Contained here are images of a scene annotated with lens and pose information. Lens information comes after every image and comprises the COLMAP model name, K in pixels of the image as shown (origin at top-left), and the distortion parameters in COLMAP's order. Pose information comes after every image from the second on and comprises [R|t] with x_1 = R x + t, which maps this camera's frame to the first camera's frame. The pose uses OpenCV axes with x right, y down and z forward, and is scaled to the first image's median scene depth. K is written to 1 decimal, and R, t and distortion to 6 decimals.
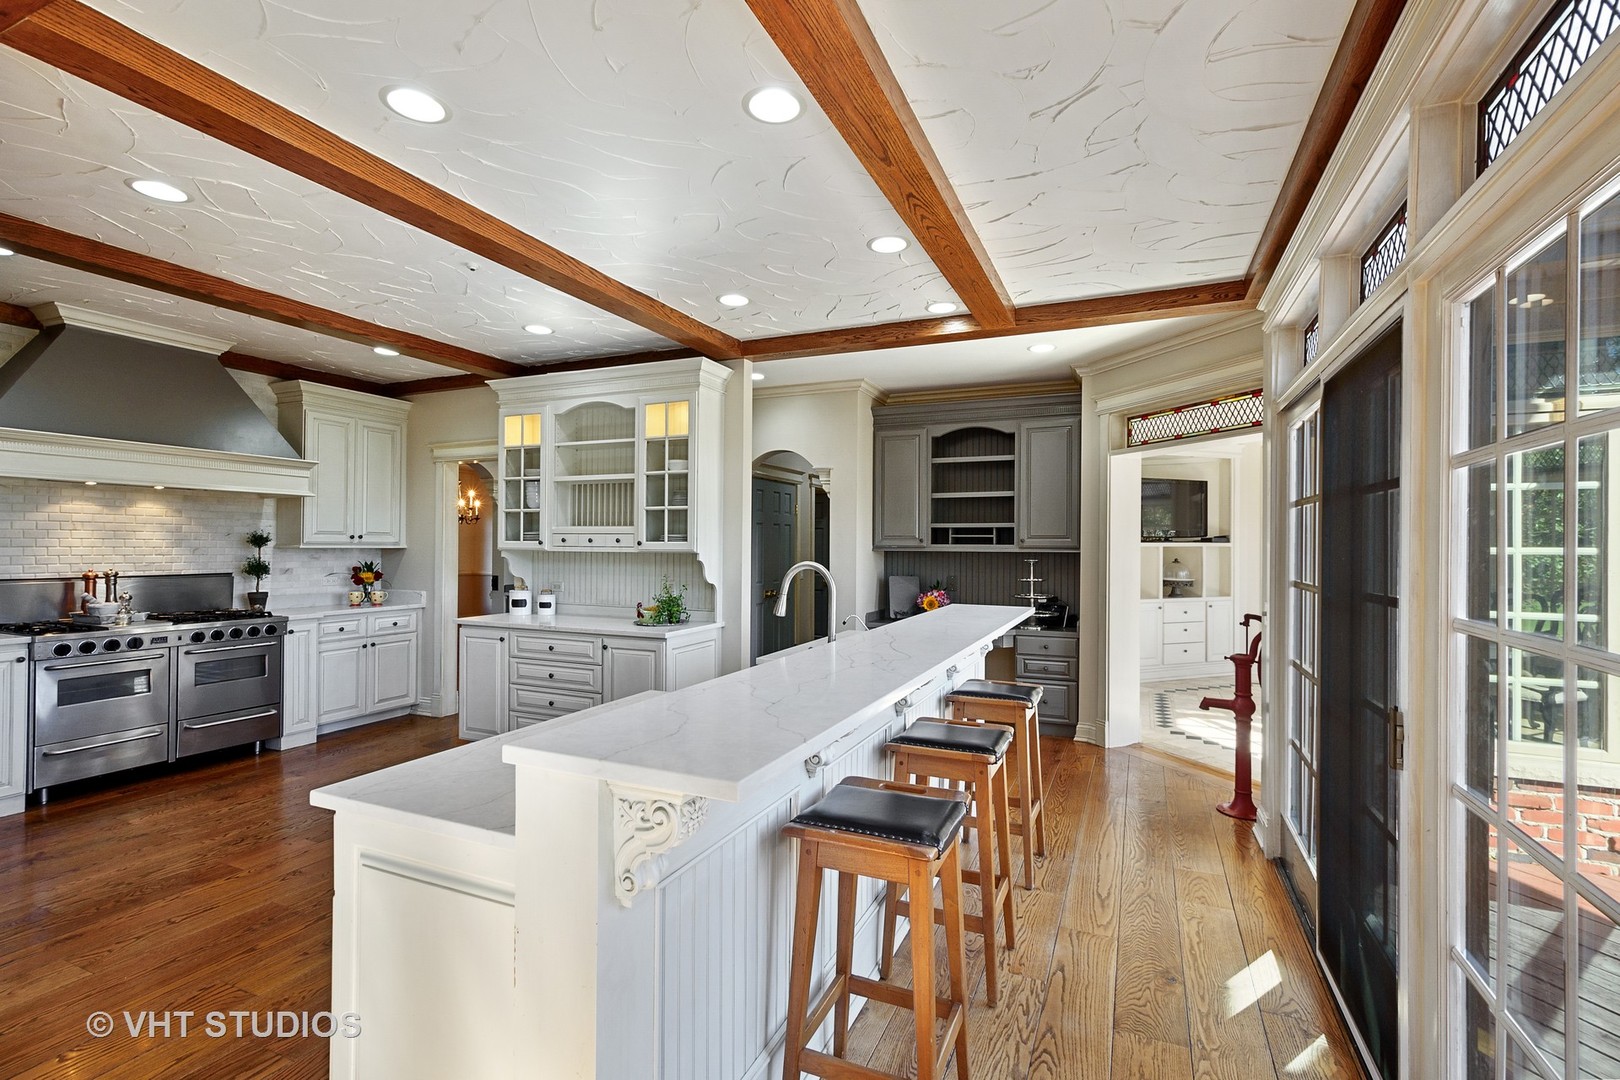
lens RADIAL K [[721.4, 0, 815.9], [0, 721.4, 543.4], [0, 0, 1]] dist [0.001688, 0.000255]
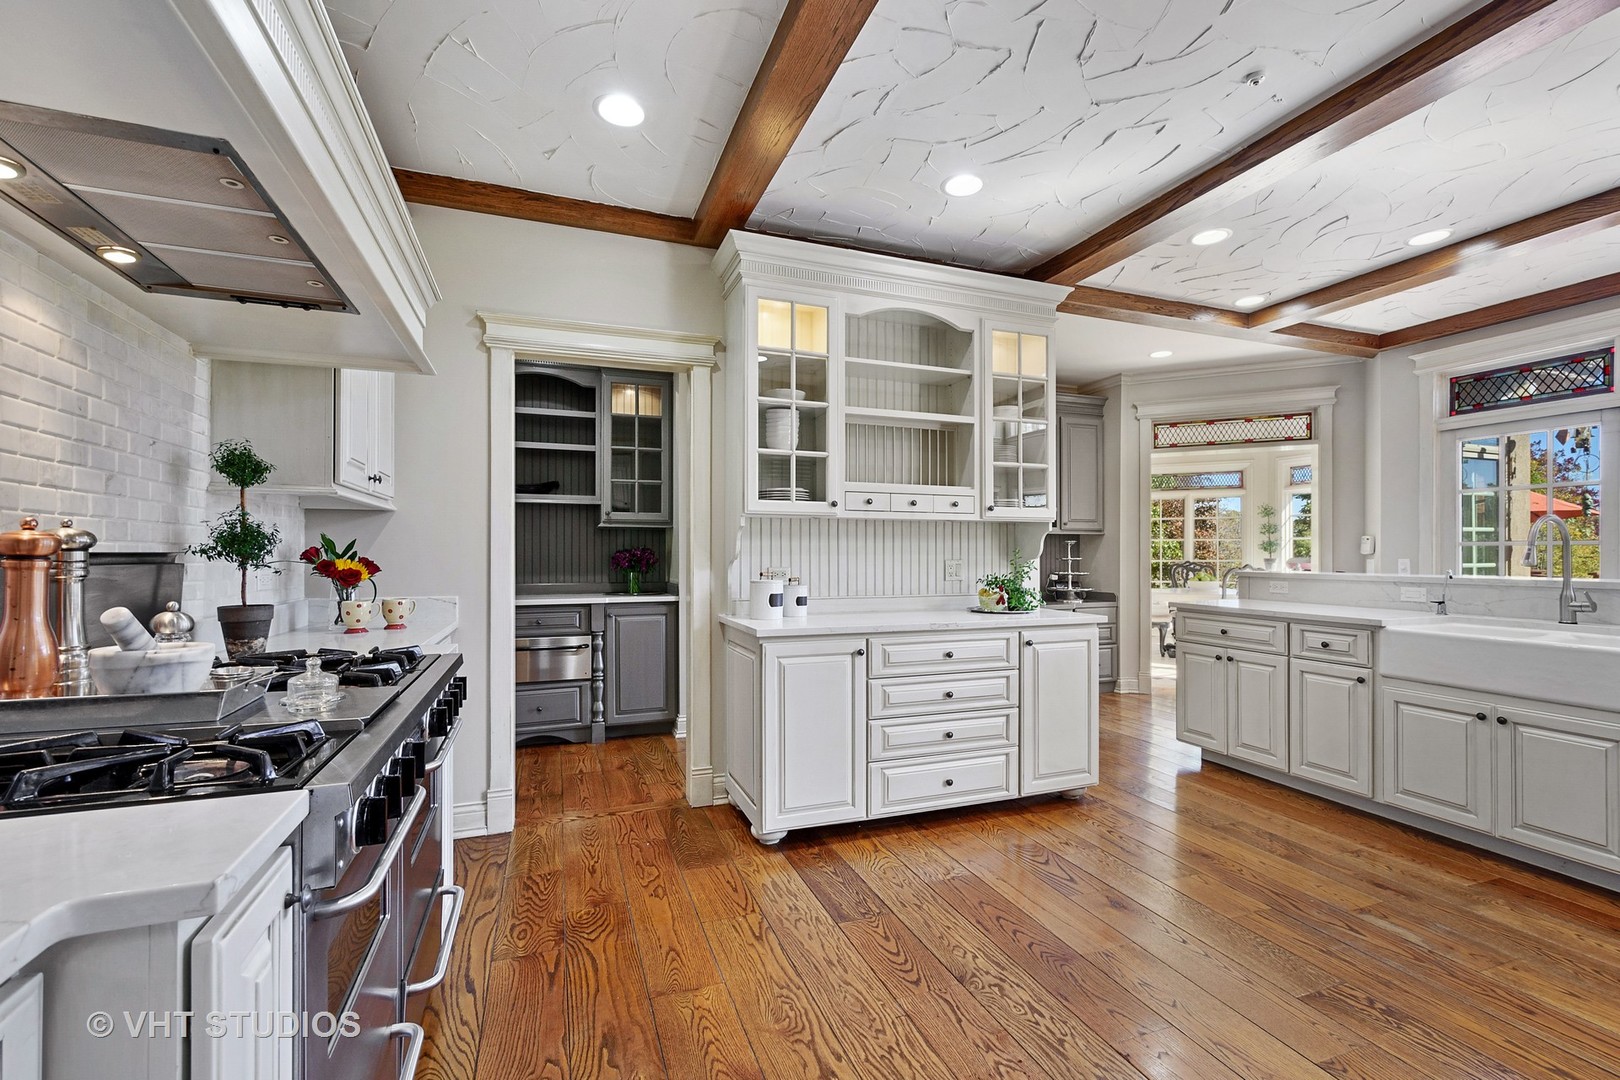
lens RADIAL K [[710.4, 0, 812.7], [0, 710.4, 555.1], [0, 0, 1]] dist [0.000674, 0.000016]
pose [[0.715503, -0.006001, 0.698584, -0.869484], [0.000951, 0.999971, 0.007616, 0.041418], [-0.698609, -0.004784, 0.715488, 0.564183]]
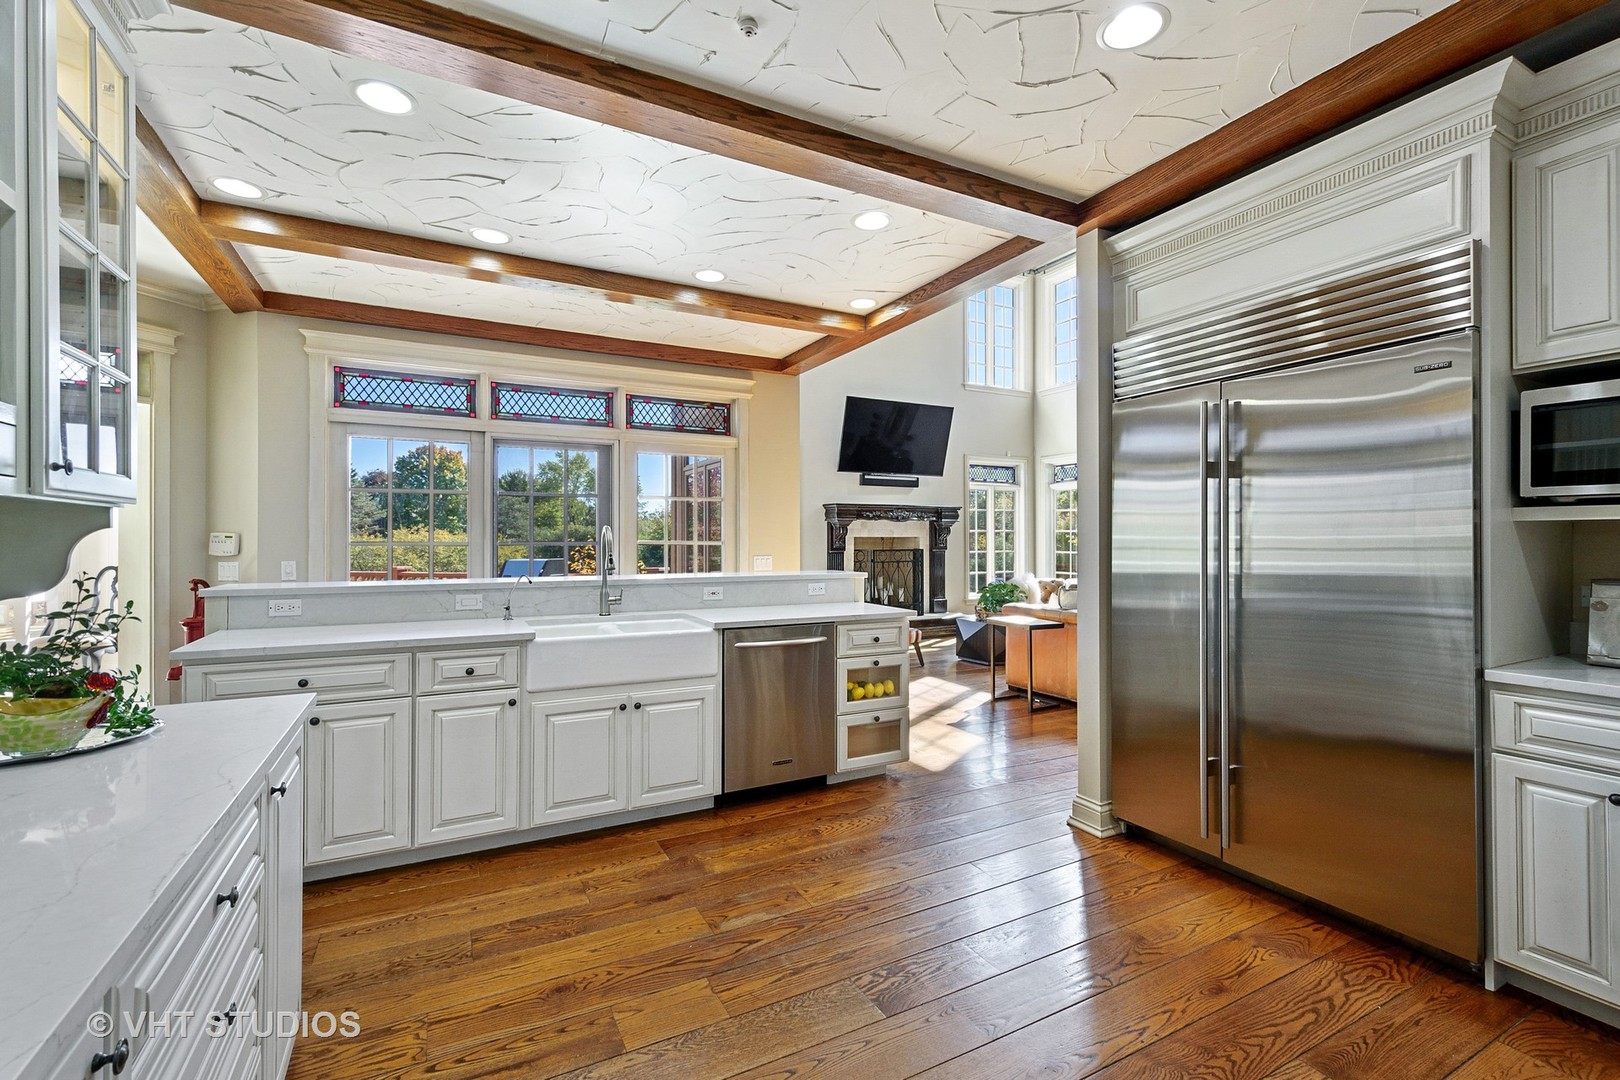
lens RADIAL K [[710.8, 0, 828.1], [0, 710.8, 536.6], [0, 0, 1]] dist [0.001457, 0.000037]
pose [[-0.793220, -0.002254, 0.608931, -0.615085], [-0.005821, 0.999976, -0.003881, 0.024884], [-0.608908, -0.006623, -0.793214, 0.995791]]
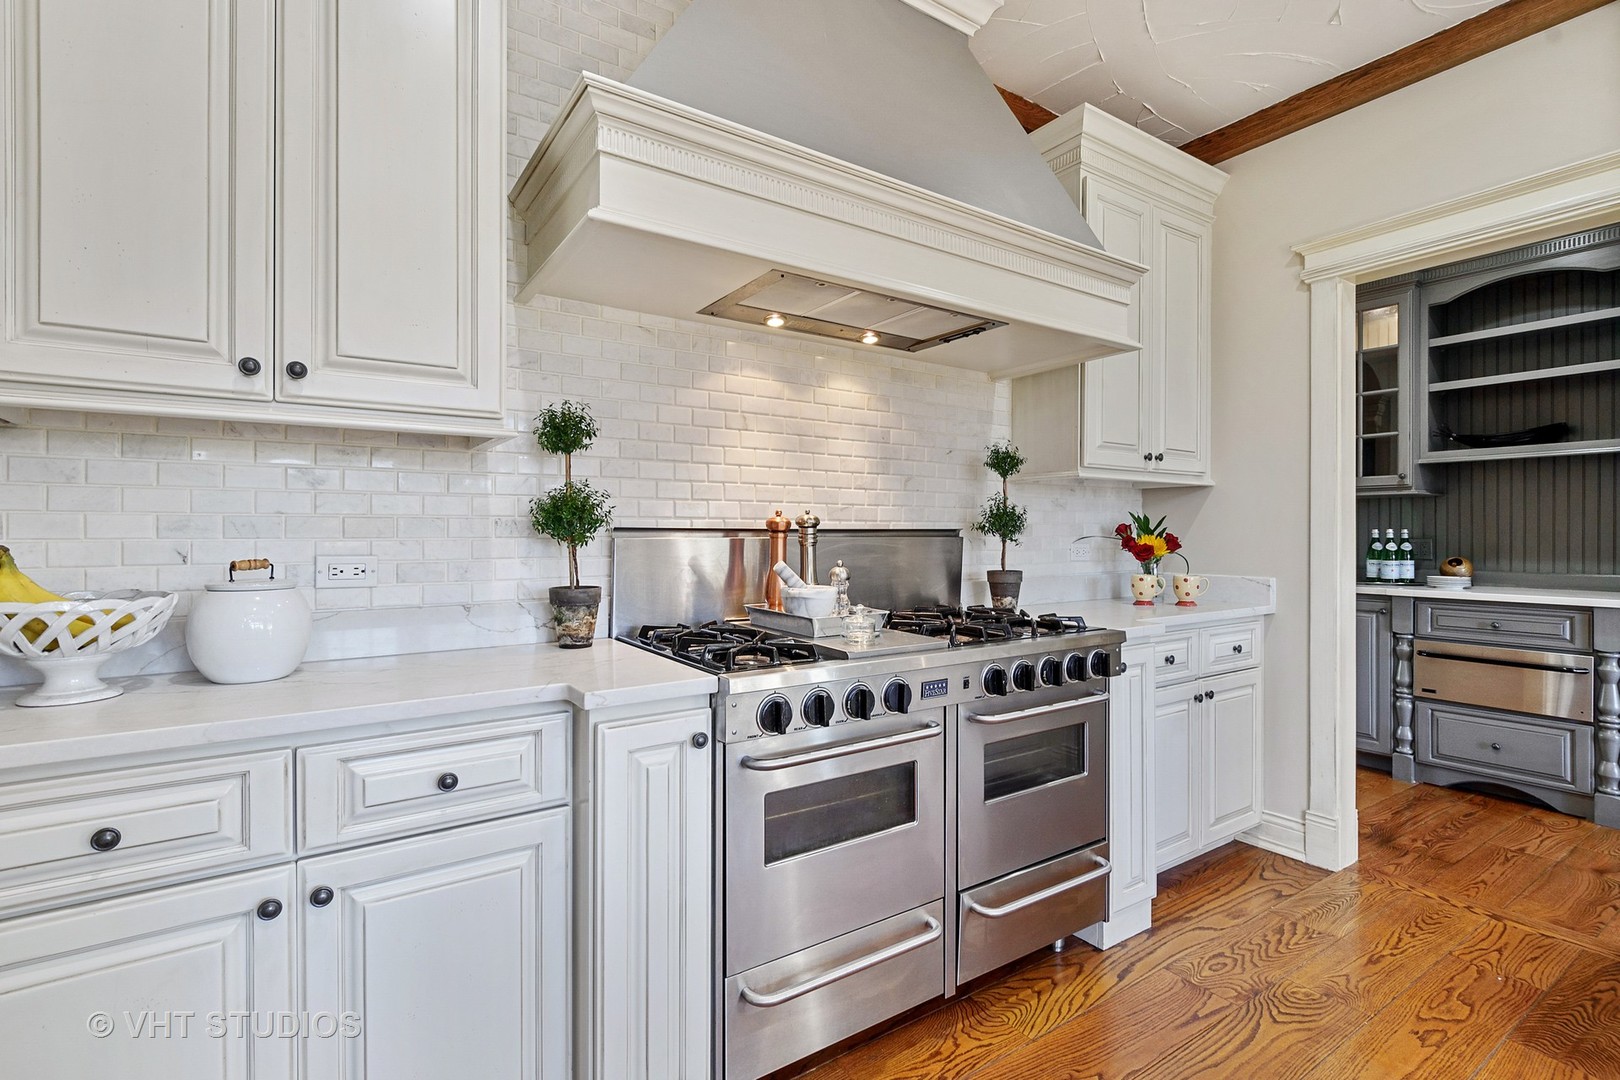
lens RADIAL K [[746.9, 0, 819.0], [0, 746.9, 533.7], [0, 0, 1]] dist [-0.001498, 0.000161]
pose [[0.847517, -0.004134, -0.530753, -0.652226], [0.006556, 0.999975, 0.002681, 0.043727], [0.530728, -0.005752, 0.847523, 0.549152]]
